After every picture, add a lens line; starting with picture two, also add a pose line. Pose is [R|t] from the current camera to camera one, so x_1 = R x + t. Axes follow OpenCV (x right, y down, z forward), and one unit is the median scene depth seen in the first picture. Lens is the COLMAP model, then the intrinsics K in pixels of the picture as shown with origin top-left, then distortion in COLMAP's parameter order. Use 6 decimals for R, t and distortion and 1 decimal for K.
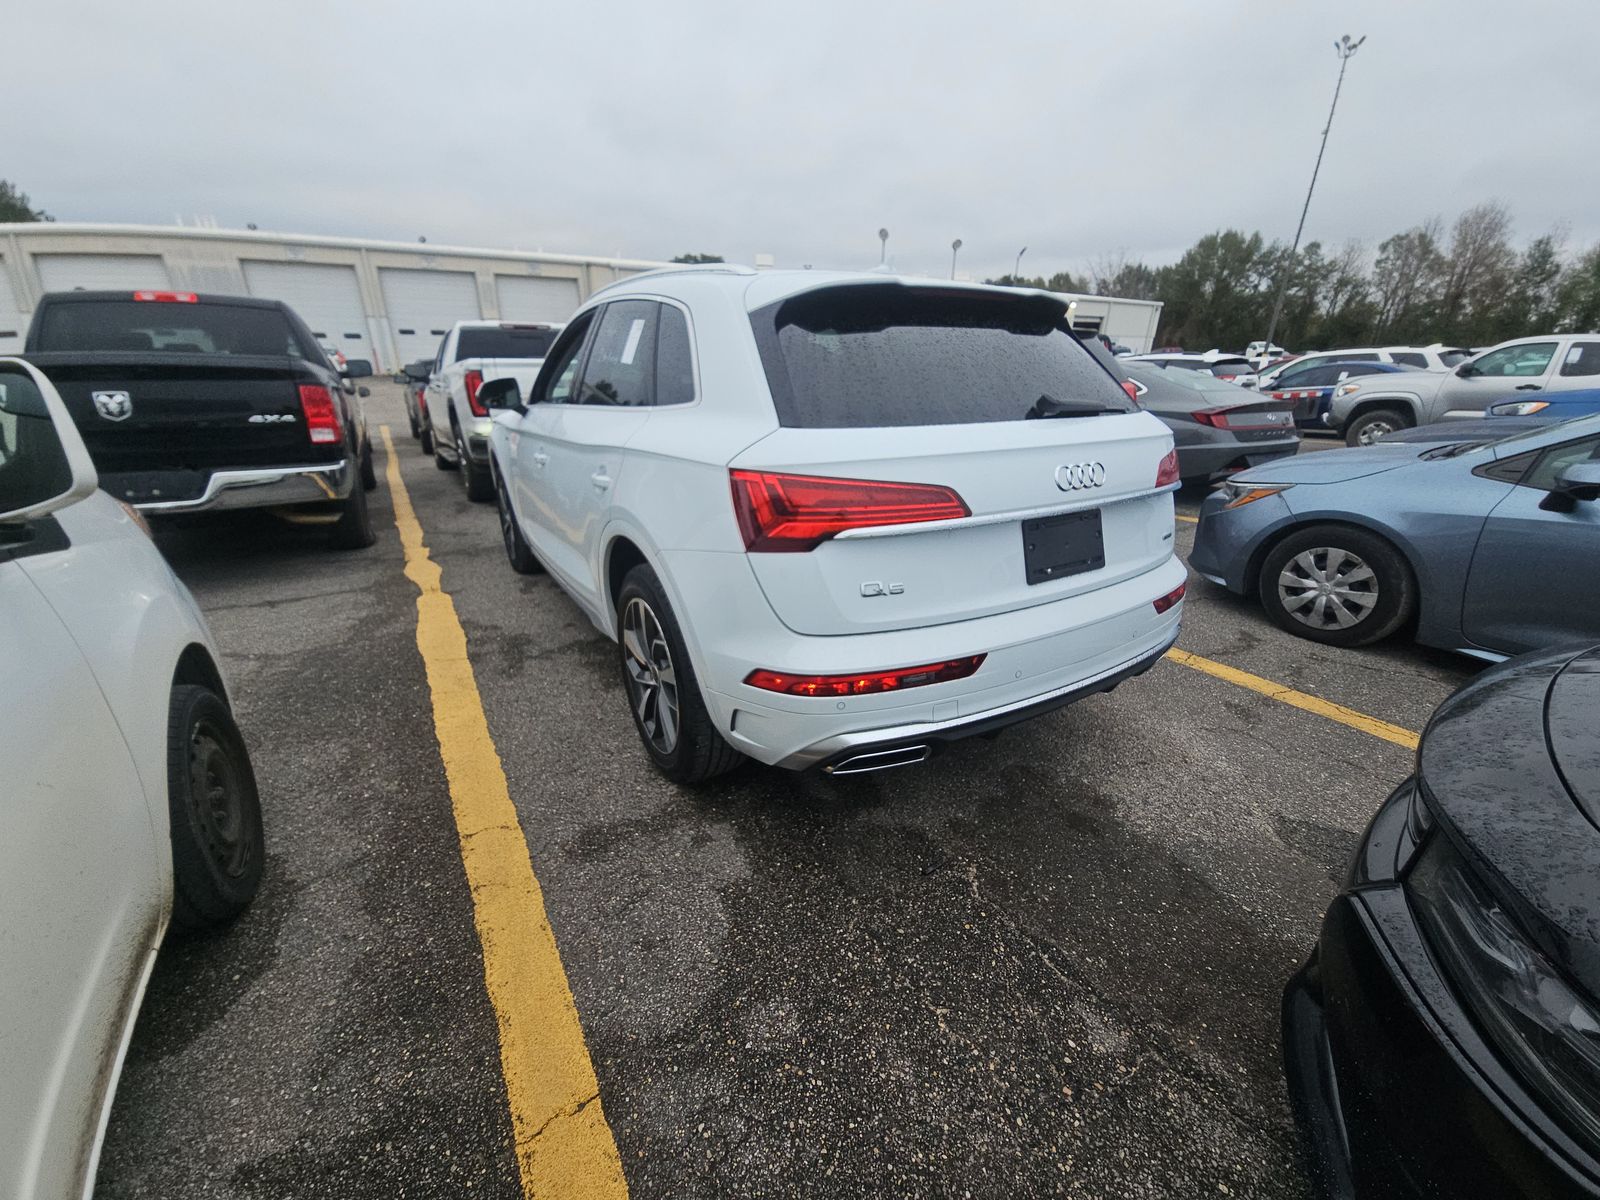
lens RADIAL K [[648.1, 0, 823.2], [0, 648.1, 622.6], [0, 0, 1]] dist [0.007388, -0.006426]
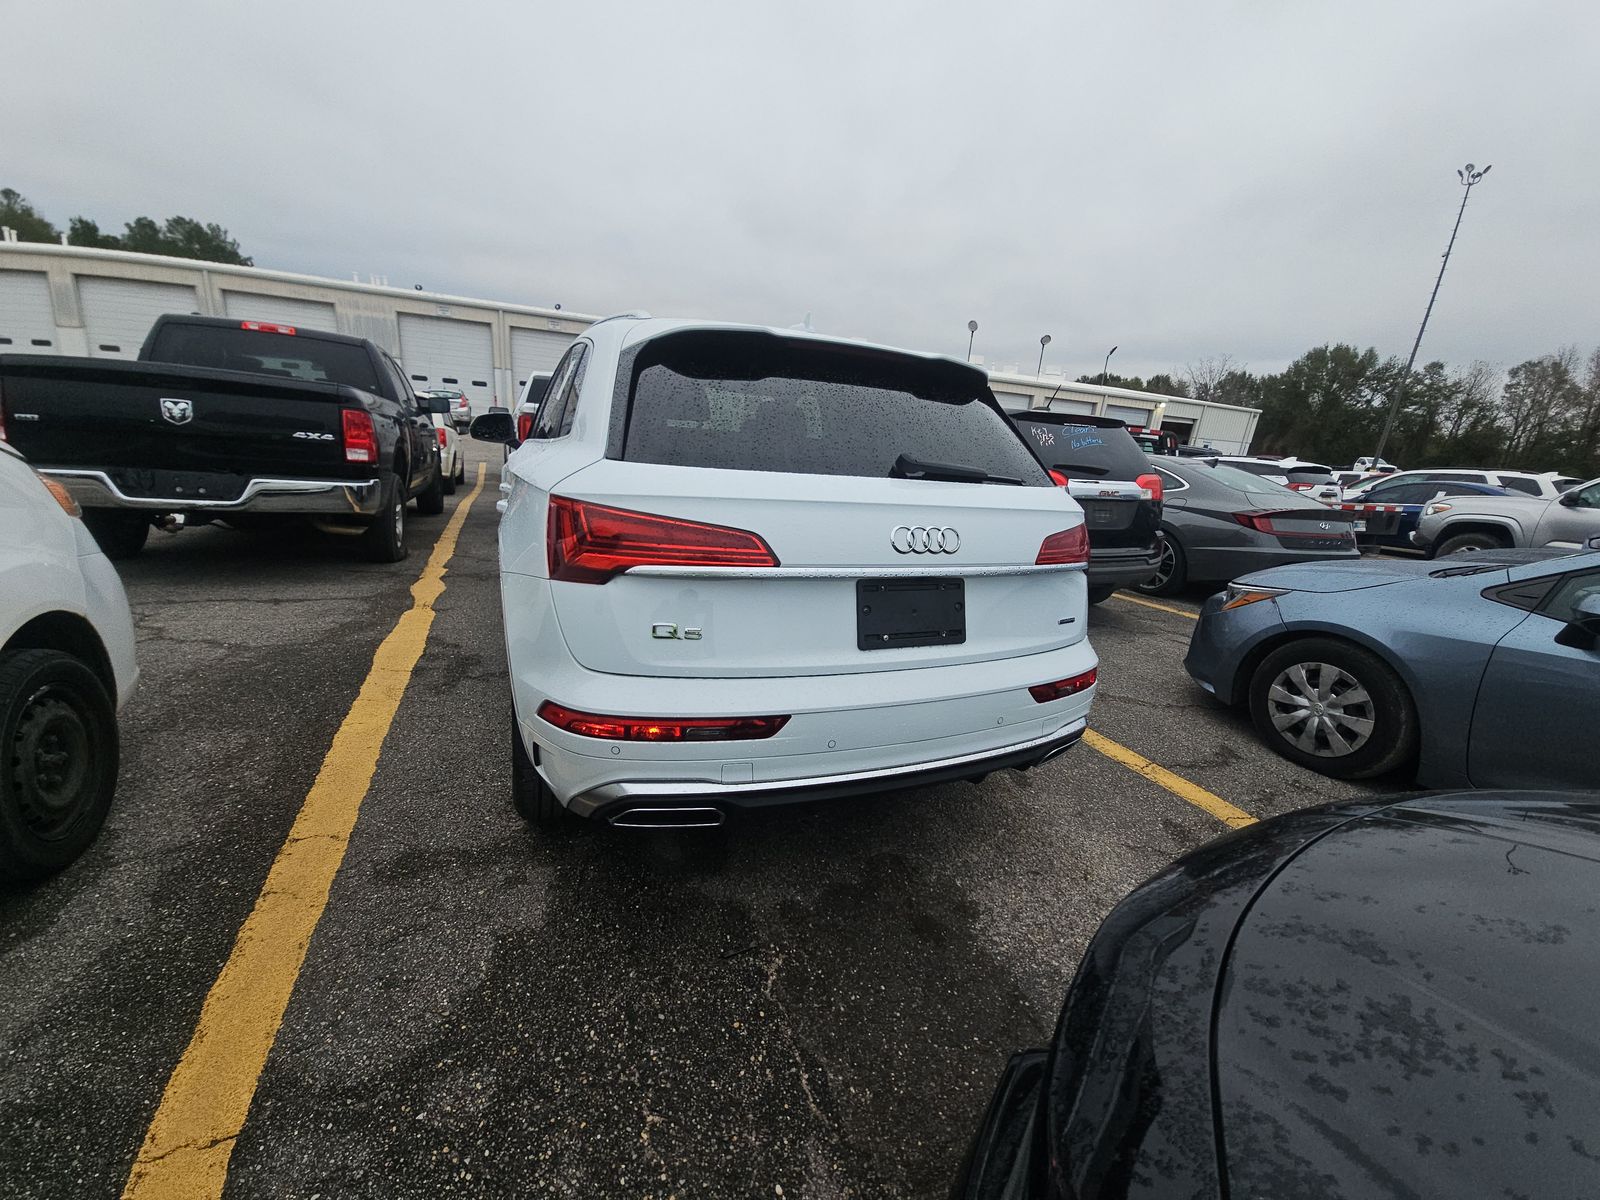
lens RADIAL K [[648.1, 0, 824.1], [0, 648.1, 619.1], [0, 0, 1]] dist [0.007388, -0.006426]
pose [[0.987654, 0.110057, -0.111479, 0.275567], [-0.121667, 0.987178, -0.103326, 0.000951], [0.098678, 0.115614, 0.988381, 0.056790]]
